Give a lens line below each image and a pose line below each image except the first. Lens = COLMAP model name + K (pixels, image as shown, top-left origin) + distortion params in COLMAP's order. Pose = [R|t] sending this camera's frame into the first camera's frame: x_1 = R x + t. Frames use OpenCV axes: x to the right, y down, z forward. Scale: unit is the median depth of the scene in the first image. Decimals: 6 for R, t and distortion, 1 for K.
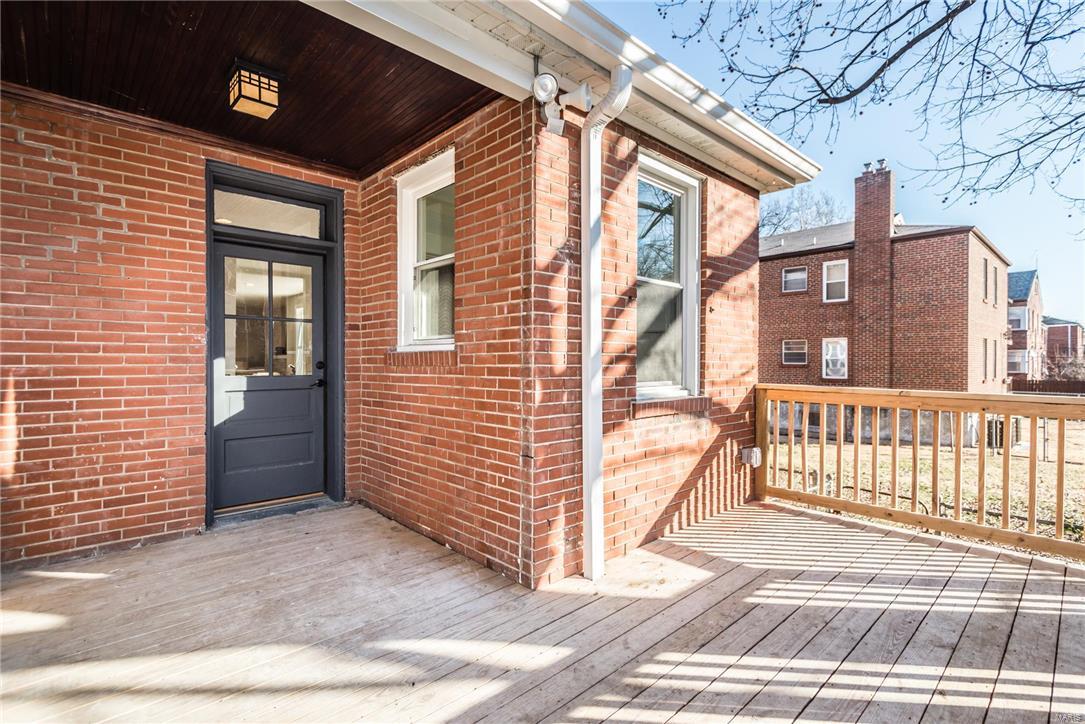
lens RADIAL K [[512.8, 0, 545.8], [0, 512.8, 358.9], [0, 0, 1]] dist [0.012079, -0.000876]
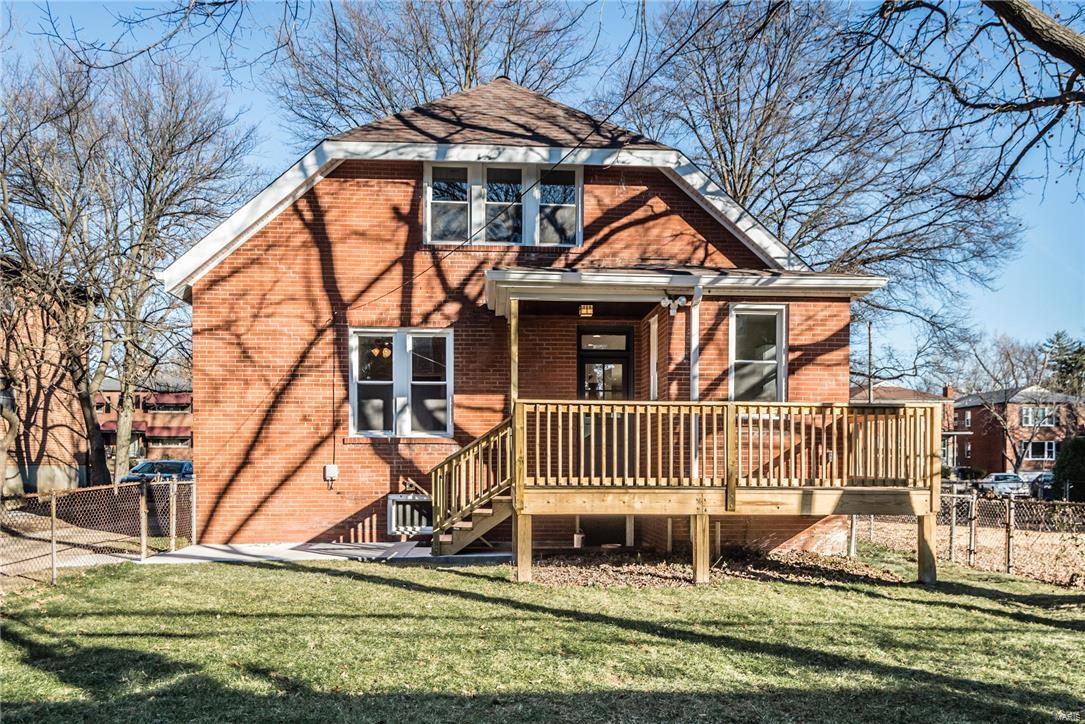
lens RADIAL K [[645.1, 0, 542.5], [0, 645.1, 362.0], [0, 0, 1]] dist [-0.000390, -0.000772]
pose [[0.761023, -0.075454, -0.644322, 1.127974], [-0.005827, 0.992378, -0.123096, 0.154313], [0.648699, 0.097433, 0.754782, -1.342955]]
